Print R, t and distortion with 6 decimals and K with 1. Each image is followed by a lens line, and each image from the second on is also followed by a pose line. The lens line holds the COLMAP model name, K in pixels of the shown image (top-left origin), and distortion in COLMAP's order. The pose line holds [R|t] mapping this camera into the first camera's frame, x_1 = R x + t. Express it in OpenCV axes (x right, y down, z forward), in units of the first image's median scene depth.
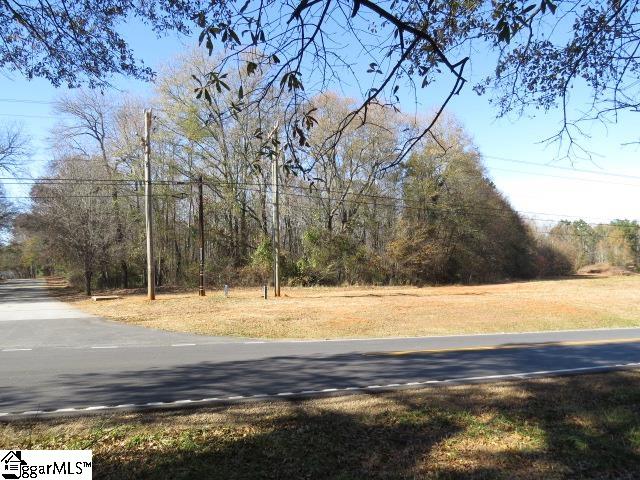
lens RADIAL K [[446.8, 0, 319.6], [0, 446.8, 242.2], [0, 0, 1]] dist [-0.018503, 0.003255]
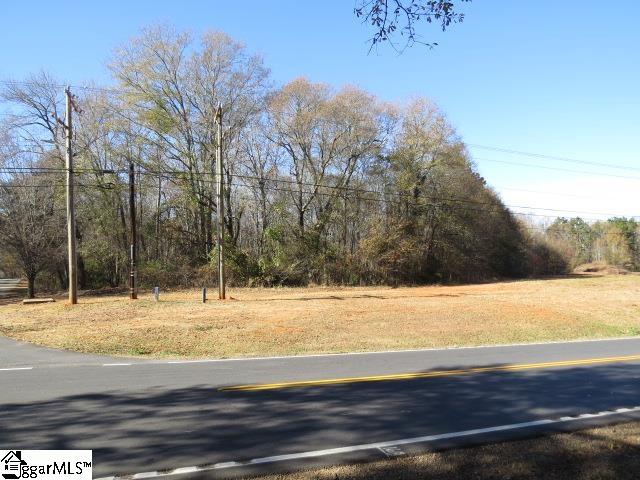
lens RADIAL K [[446.8, 0, 318.9], [0, 446.8, 239.8], [0, 0, 1]] dist [-0.018503, 0.003255]
pose [[0.999999, -0.001604, -0.000127, 0.087578], [0.001604, 0.999995, -0.002676, 0.004588], [0.000131, 0.002676, 0.999996, 0.096697]]
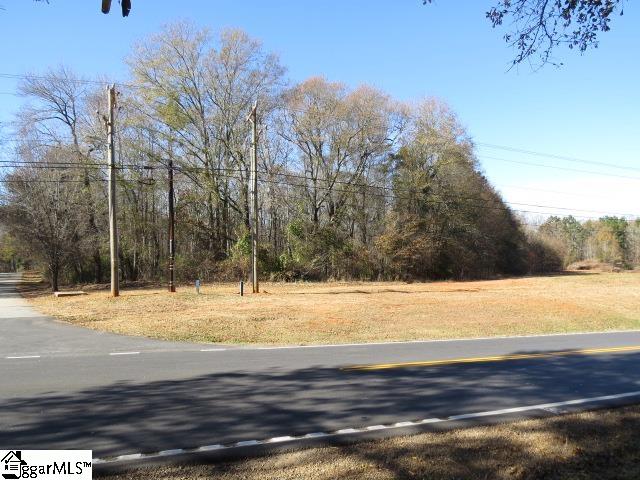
lens RADIAL K [[446.8, 0, 319.1], [0, 446.8, 240.3], [0, 0, 1]] dist [-0.018503, 0.003255]
pose [[0.999752, 0.005584, 0.021557, 0.014023], [-0.005722, 0.999964, 0.006333, 0.005963], [-0.021521, -0.006454, 0.999748, 0.070597]]
